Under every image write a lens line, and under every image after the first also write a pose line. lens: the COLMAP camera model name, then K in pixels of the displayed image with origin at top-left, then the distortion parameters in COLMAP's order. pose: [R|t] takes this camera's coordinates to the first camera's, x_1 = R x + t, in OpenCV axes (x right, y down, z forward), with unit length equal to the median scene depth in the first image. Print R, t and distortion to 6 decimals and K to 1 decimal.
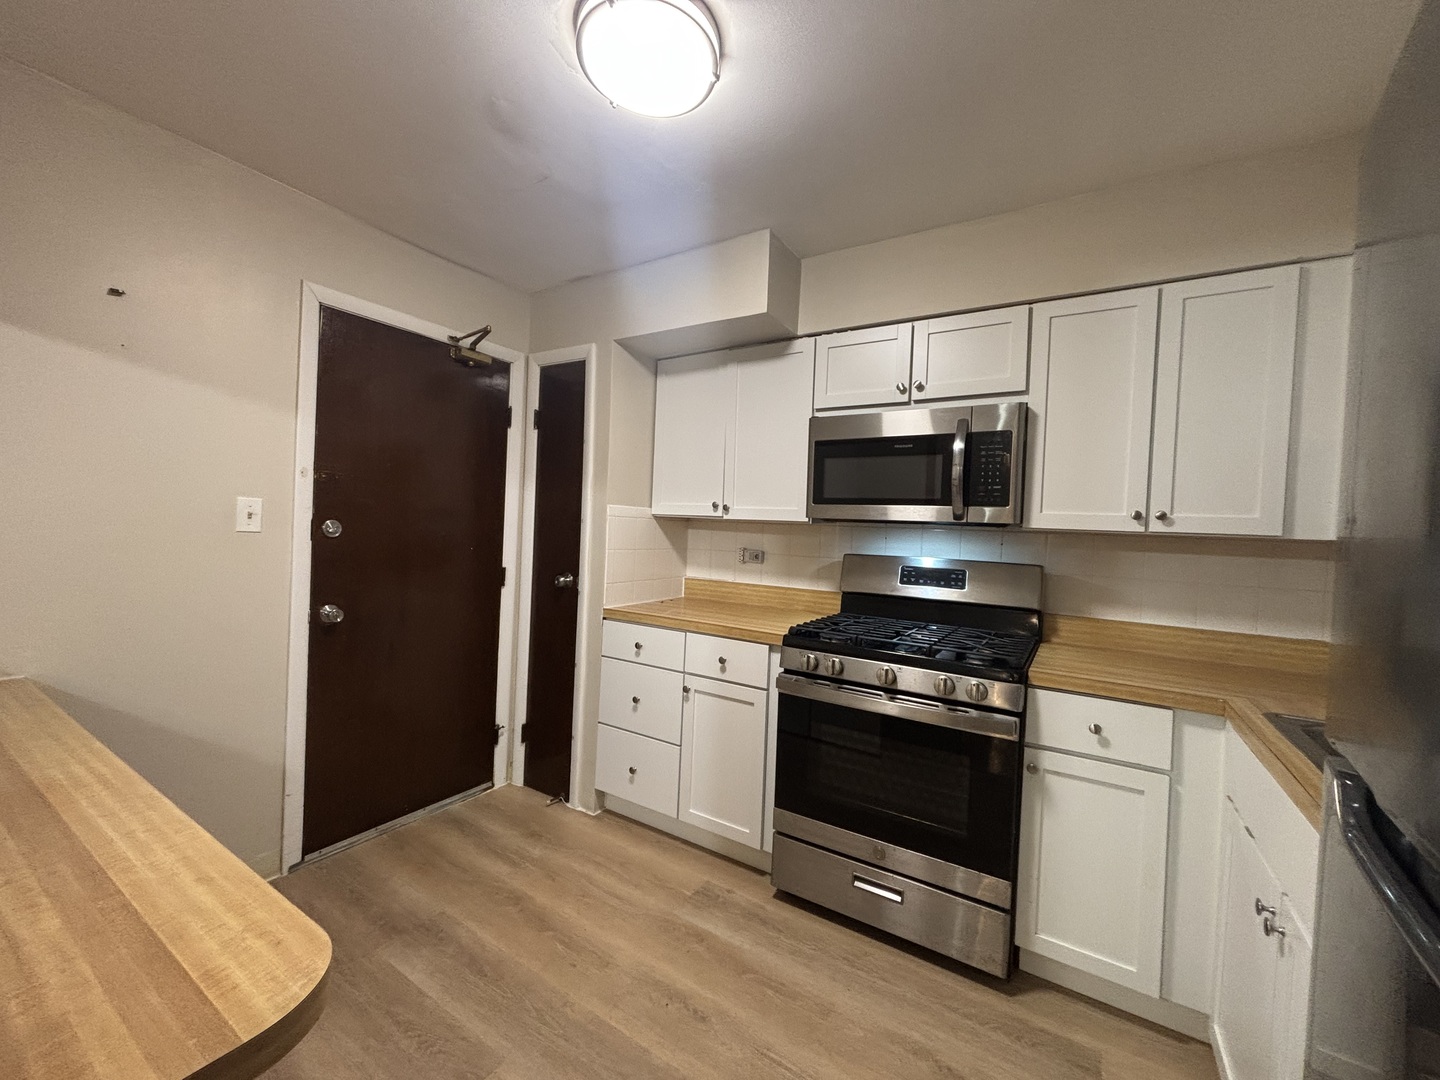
lens RADIAL K [[576.7, 0, 724.3], [0, 576.7, 536.6], [0, 0, 1]] dist [-0.002126, -0.000308]
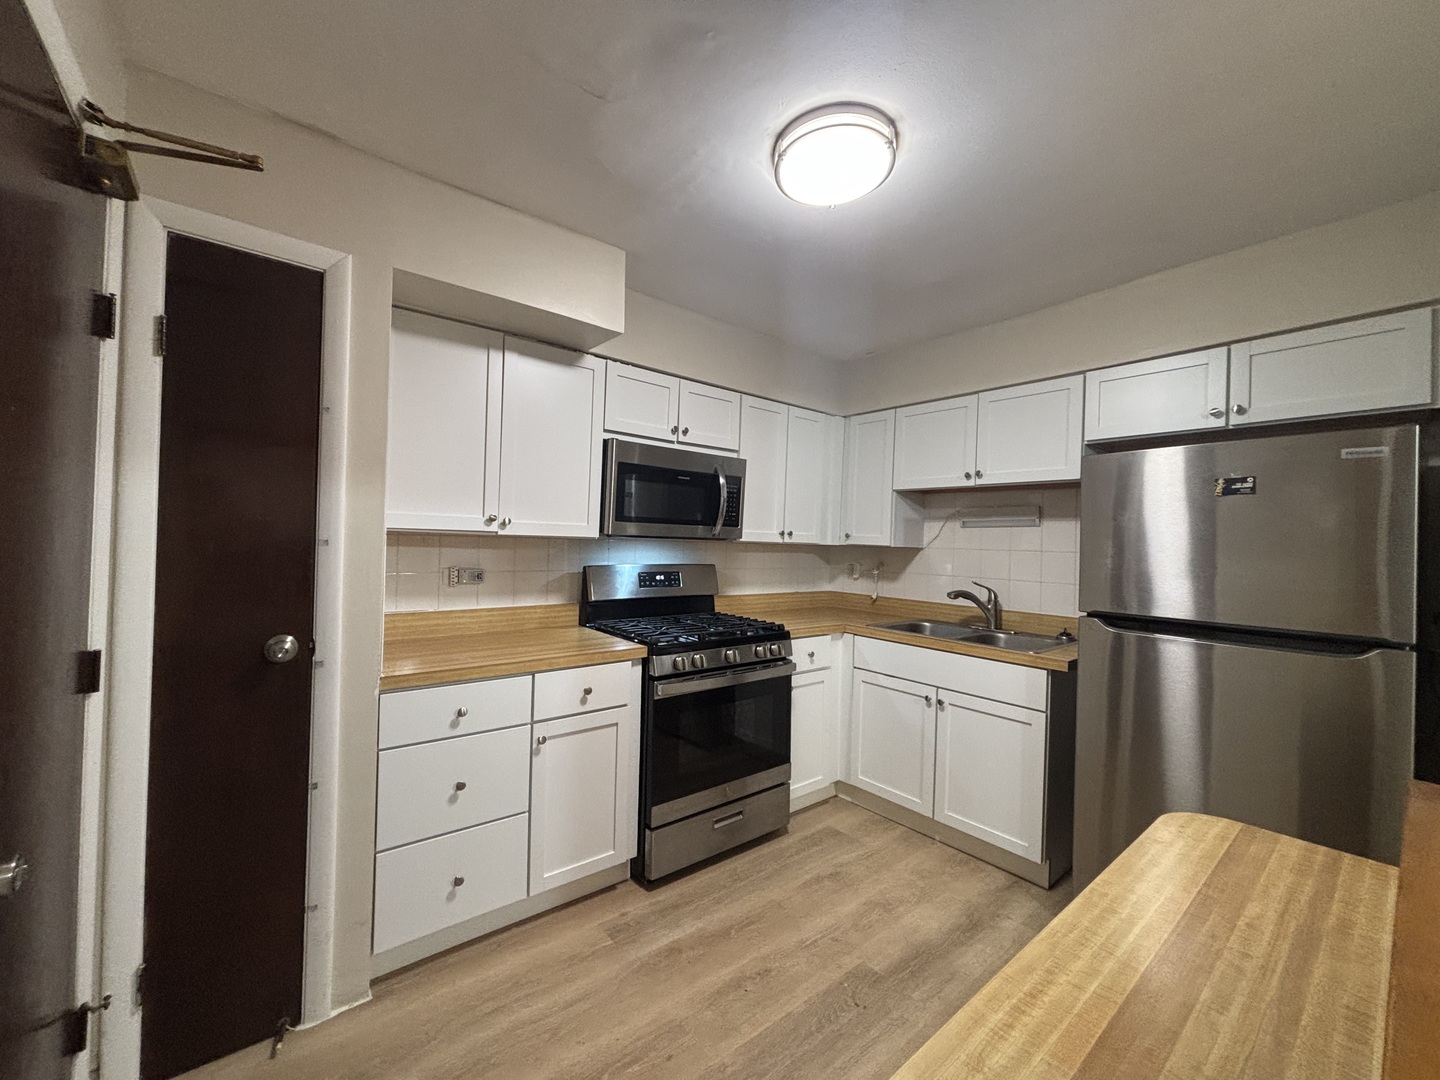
lens RADIAL K [[576.7, 0, 710.3], [0, 576.7, 538.5], [0, 0, 1]] dist [-0.002126, -0.000308]
pose [[0.332276, -0.028472, 0.942752, -0.723558], [0.001803, 0.999562, 0.029553, -0.052227], [-0.943180, -0.008120, 0.332182, 0.450756]]
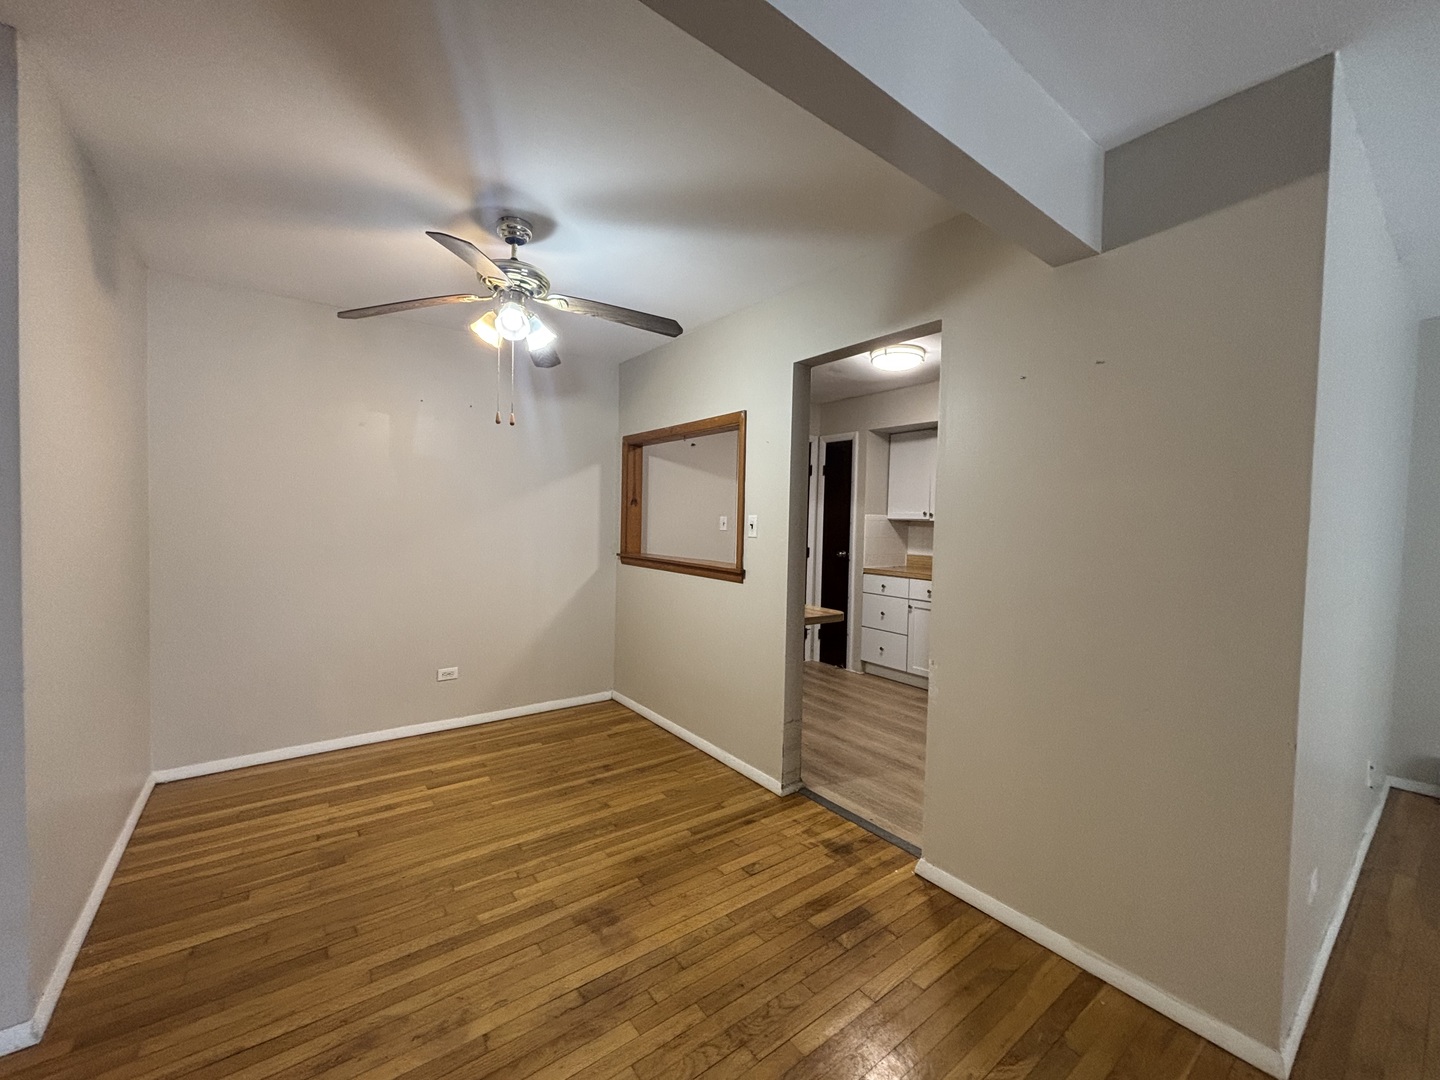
lens RADIAL K [[576.7, 0, 709.7], [0, 576.7, 536.3], [0, 0, 1]] dist [-0.002126, -0.000308]
pose [[0.929281, -0.009649, -0.369247, 0.026958], [0.011108, 0.999937, 0.001827, 0.009042], [0.369206, -0.005799, 0.929329, -1.038828]]
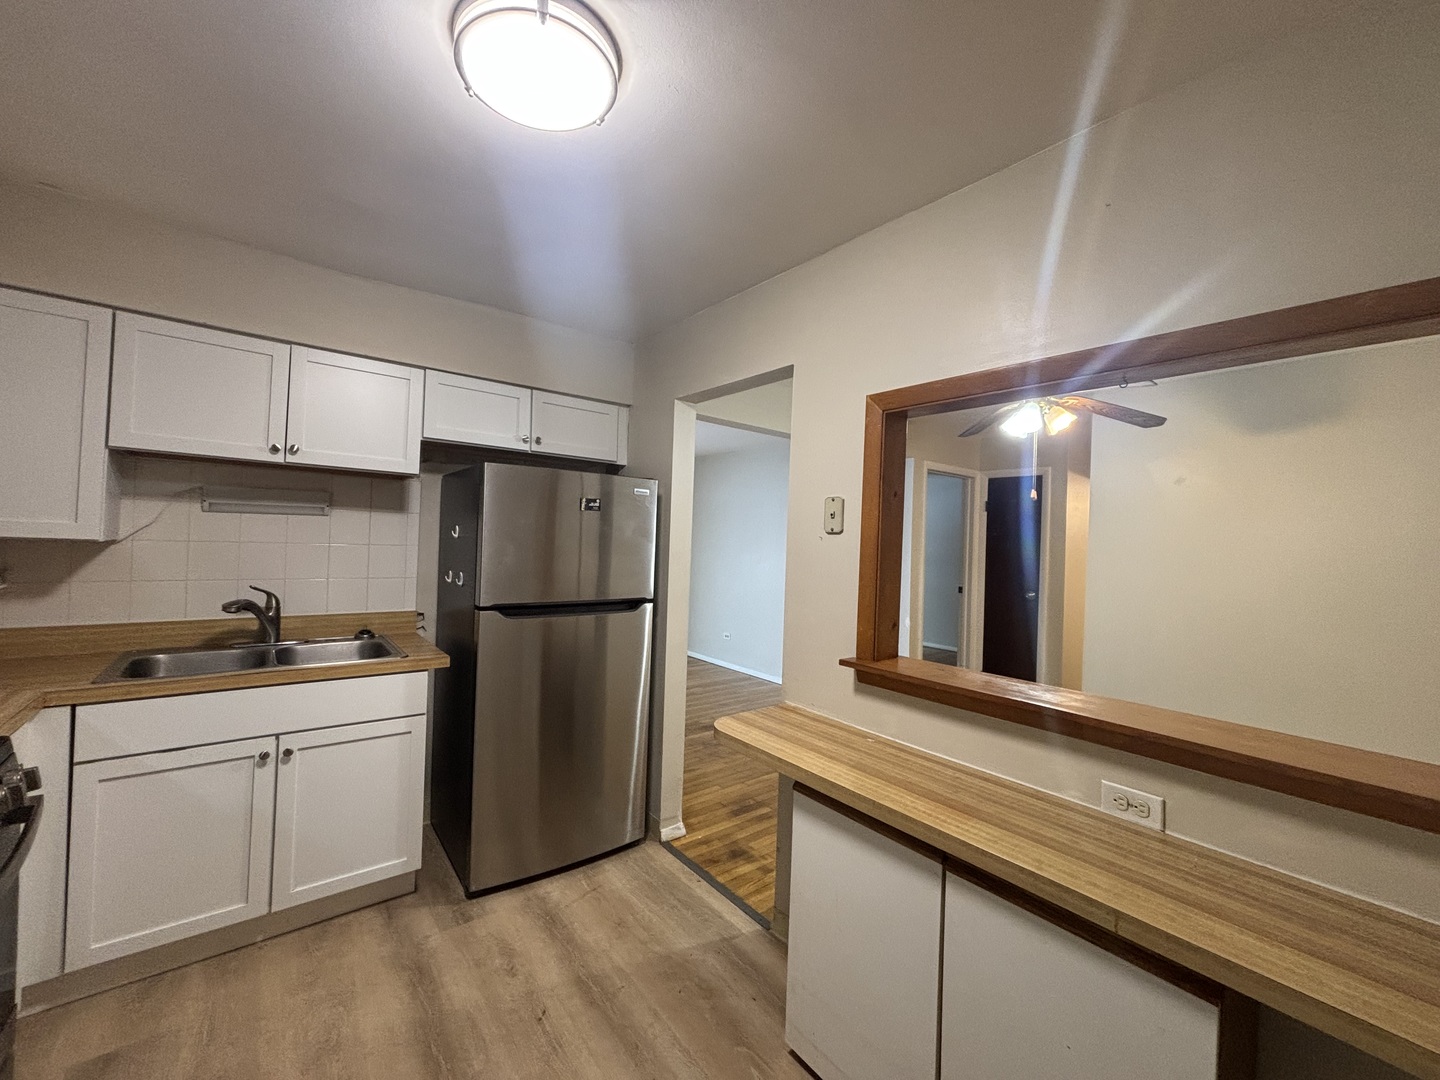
lens RADIAL K [[576.7, 0, 717.9], [0, 576.7, 536.8], [0, 0, 1]] dist [-0.002126, -0.000308]
pose [[-0.940273, -0.074514, 0.332166, -0.401413], [-0.070089, 0.997220, 0.025301, -0.078321], [-0.333128, 0.000509, -0.942881, 0.943580]]
